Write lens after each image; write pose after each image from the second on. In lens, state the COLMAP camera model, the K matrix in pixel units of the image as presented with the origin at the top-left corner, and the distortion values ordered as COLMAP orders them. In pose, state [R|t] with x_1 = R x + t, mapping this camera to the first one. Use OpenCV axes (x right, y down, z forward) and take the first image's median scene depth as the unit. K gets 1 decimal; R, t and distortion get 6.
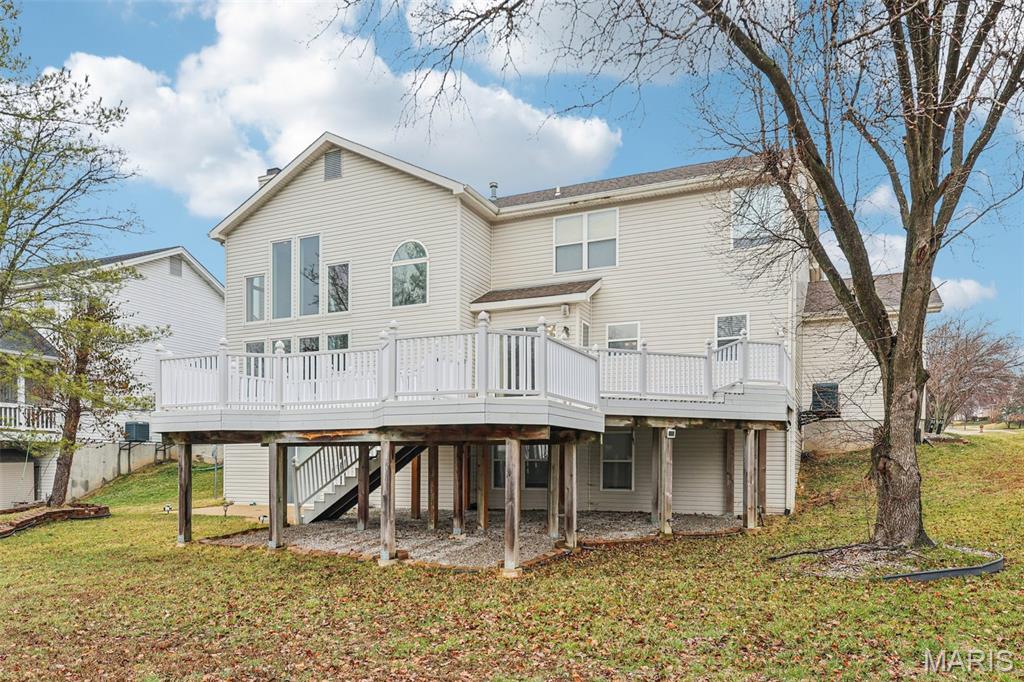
lens RADIAL K [[695.5, 0, 510.9], [0, 695.5, 357.0], [0, 0, 1]] dist [0.004224, -0.000023]
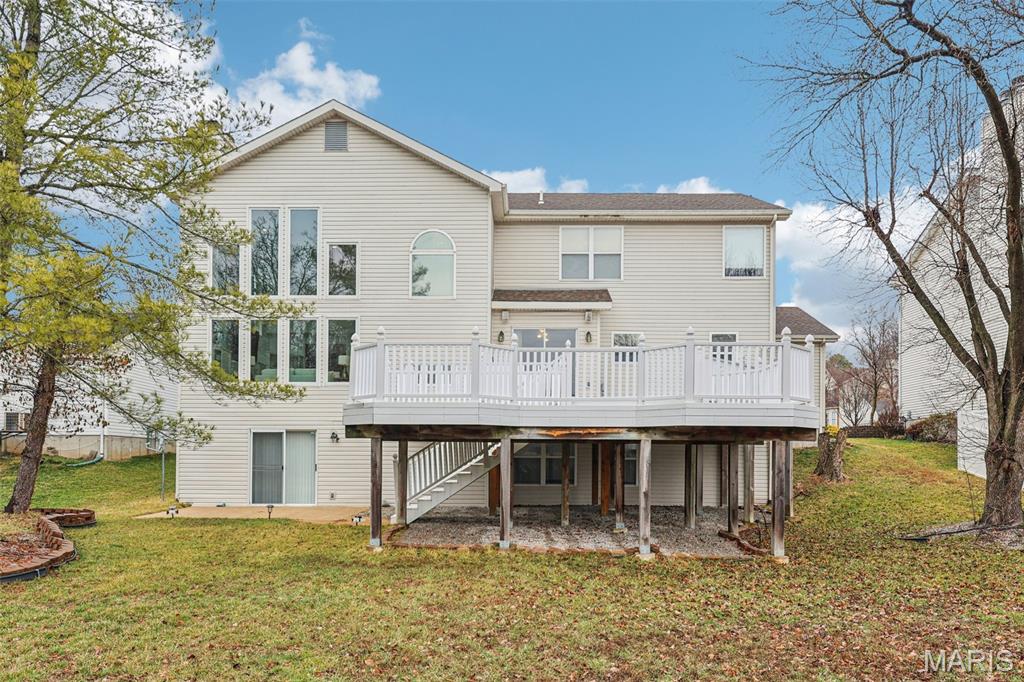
lens RADIAL K [[697.5, 0, 512.0], [0, 697.5, 341.0], [0, 0, 1]] dist [0.009898, 0.003201]
pose [[0.919870, 0.071968, 0.385563, -0.415615], [-0.065523, 0.997405, -0.029849, 0.009329], [-0.386711, 0.002194, 0.922199, 0.057816]]
